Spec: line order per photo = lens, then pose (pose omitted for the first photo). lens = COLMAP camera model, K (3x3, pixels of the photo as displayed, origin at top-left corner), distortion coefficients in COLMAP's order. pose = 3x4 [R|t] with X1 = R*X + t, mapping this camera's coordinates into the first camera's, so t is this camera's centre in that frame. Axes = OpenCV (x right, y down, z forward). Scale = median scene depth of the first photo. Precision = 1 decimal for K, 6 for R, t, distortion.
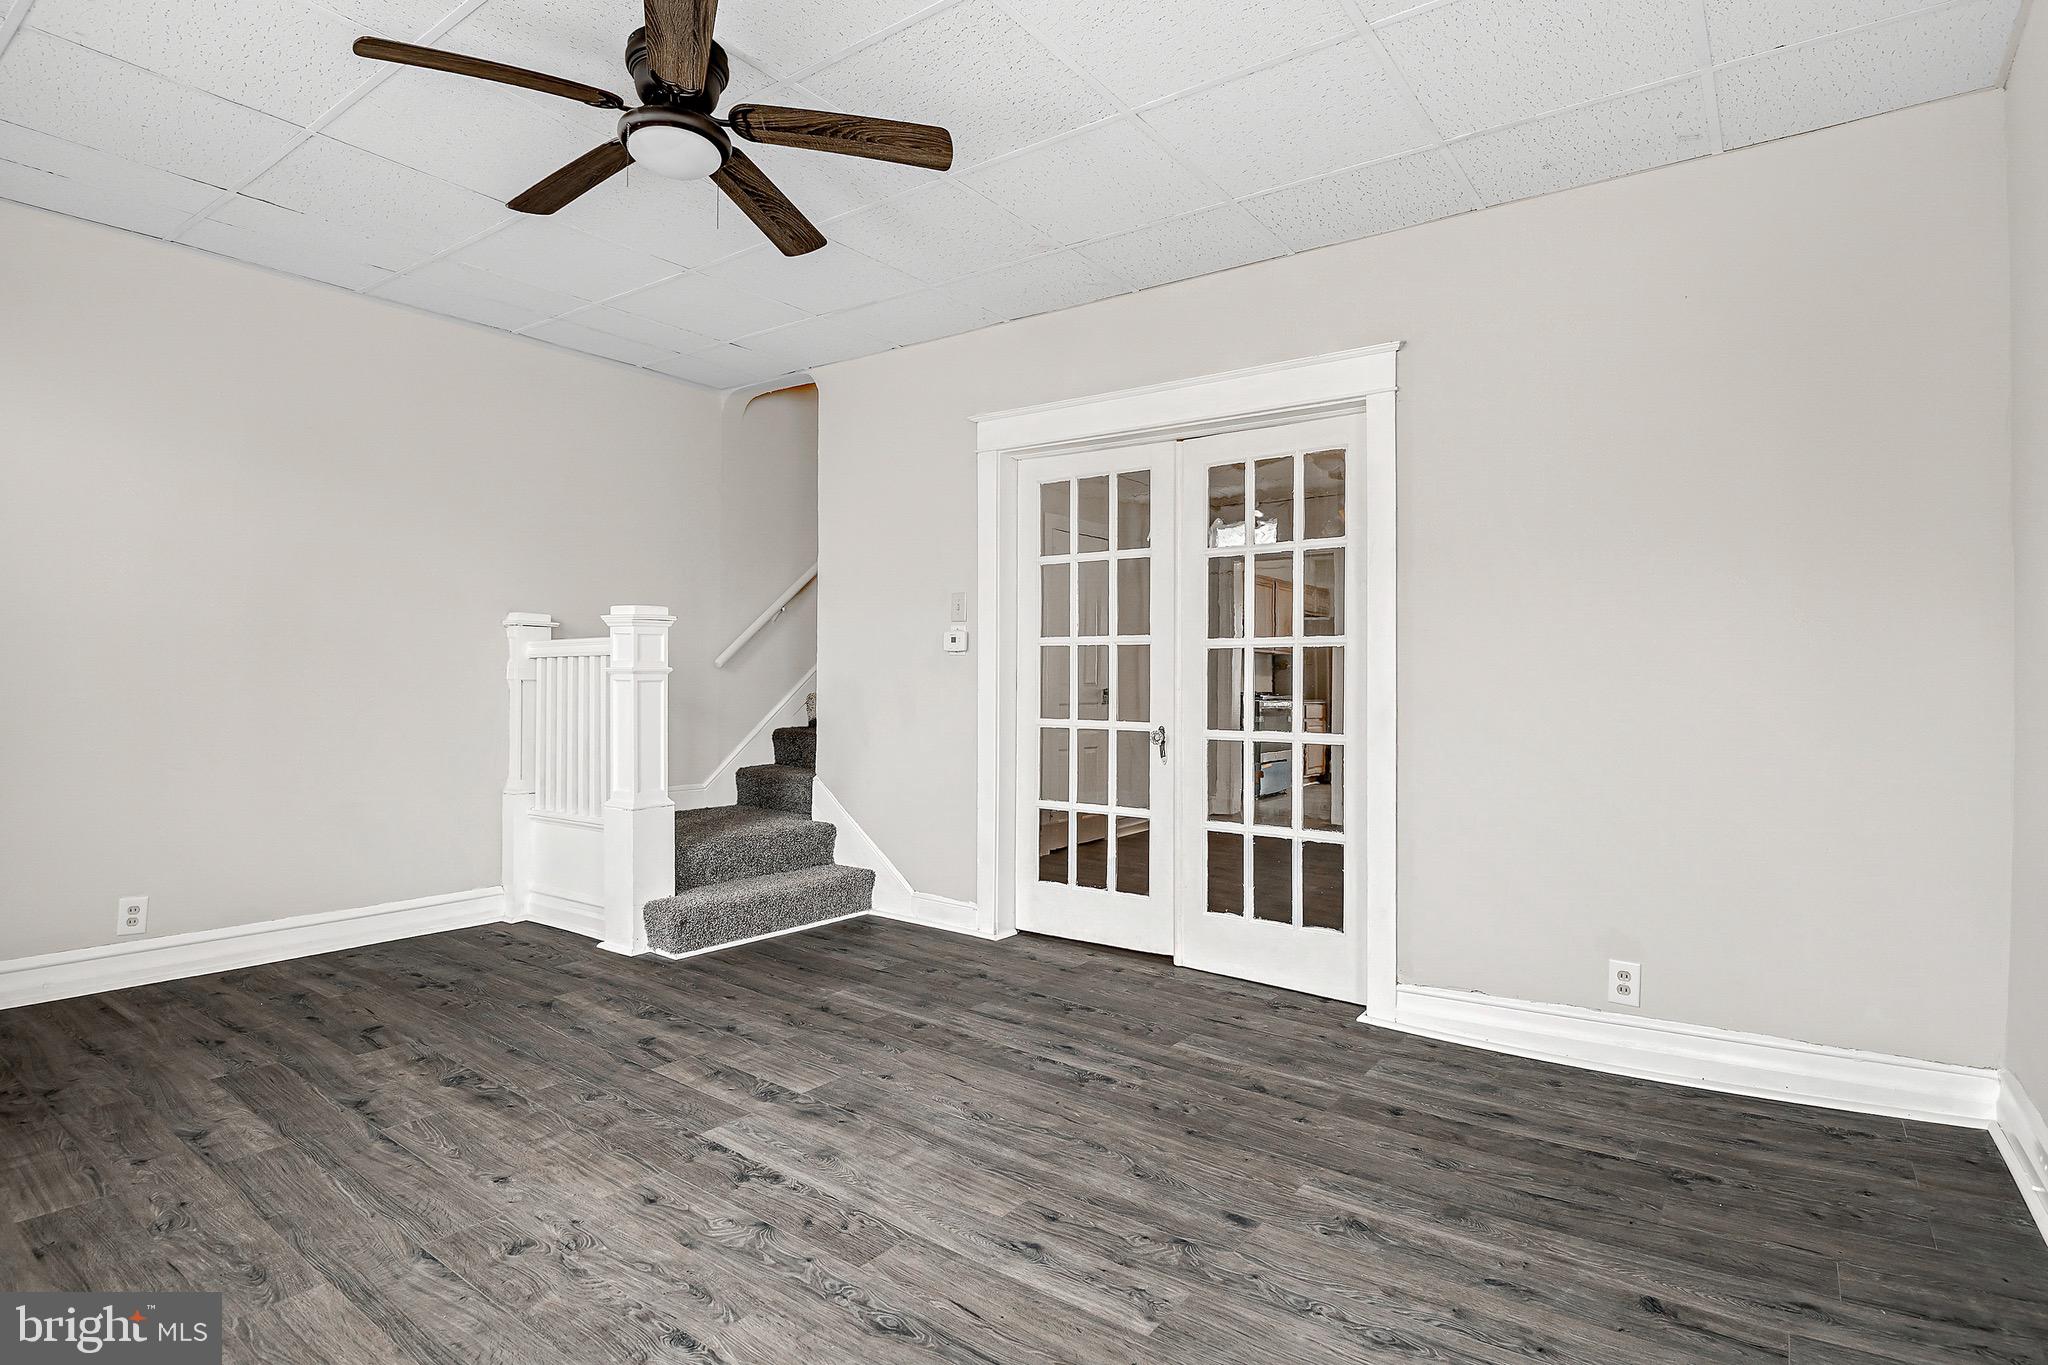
lens RADIAL K [[1045.5, 0, 1024.8], [0, 1045.5, 680.9], [0, 0, 1]] dist [-0.017083, -0.002427]
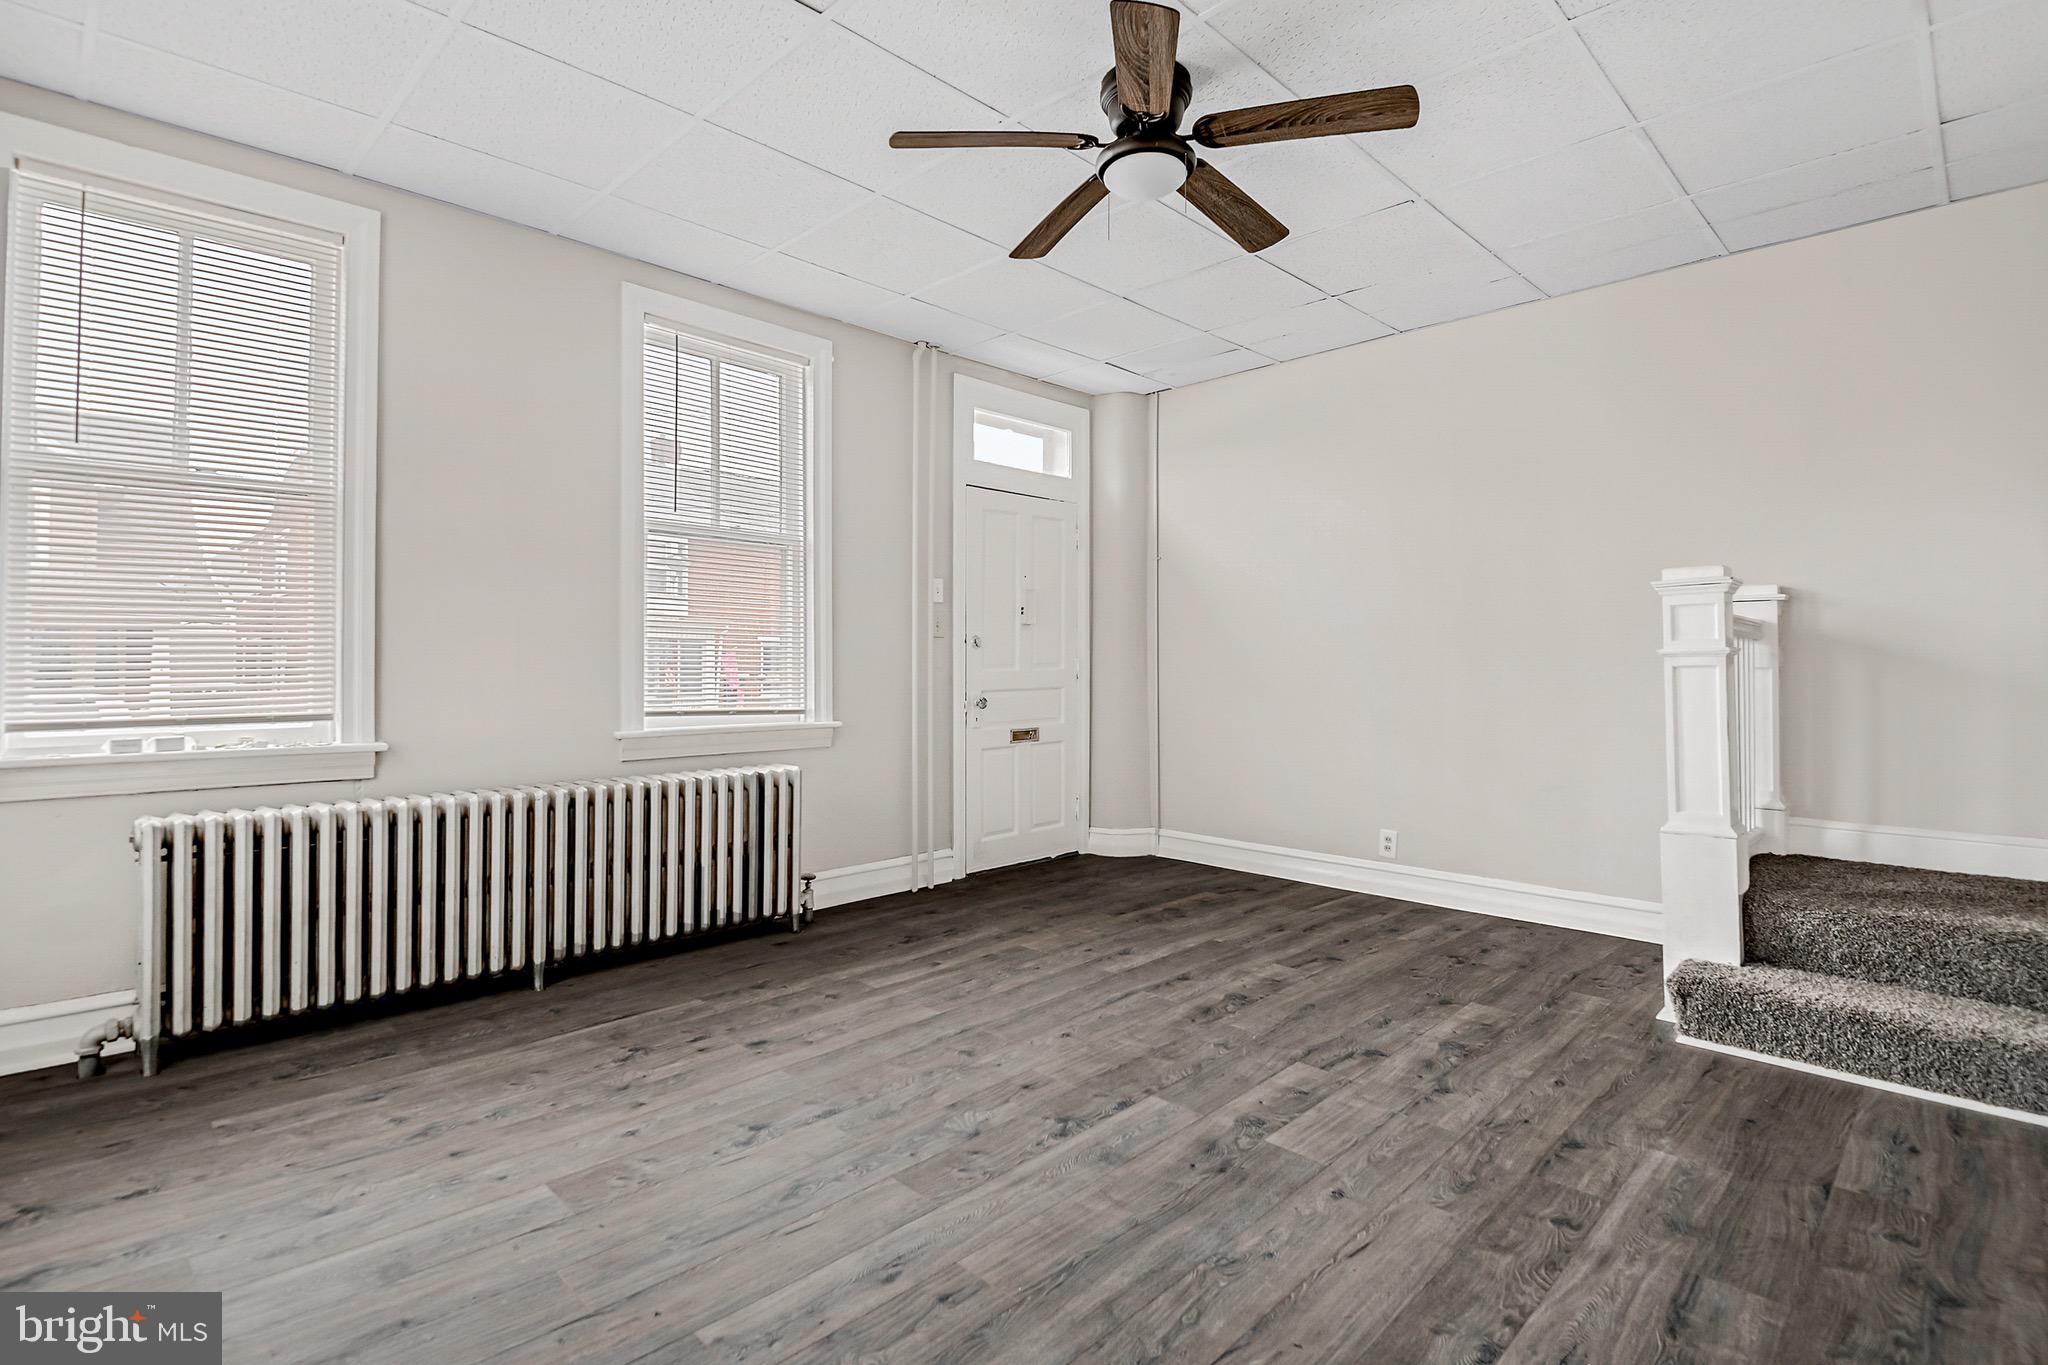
lens RADIAL K [[1009.5, 0, 1027.2], [0, 1009.5, 665.3], [0, 0, 1]] dist [-0.014378, -0.002640]
pose [[-0.157744, -0.008145, -0.987446, 0.613996], [-0.008644, 0.999939, -0.006867, 0.010730], [0.987442, 0.007453, -0.157805, 0.897383]]
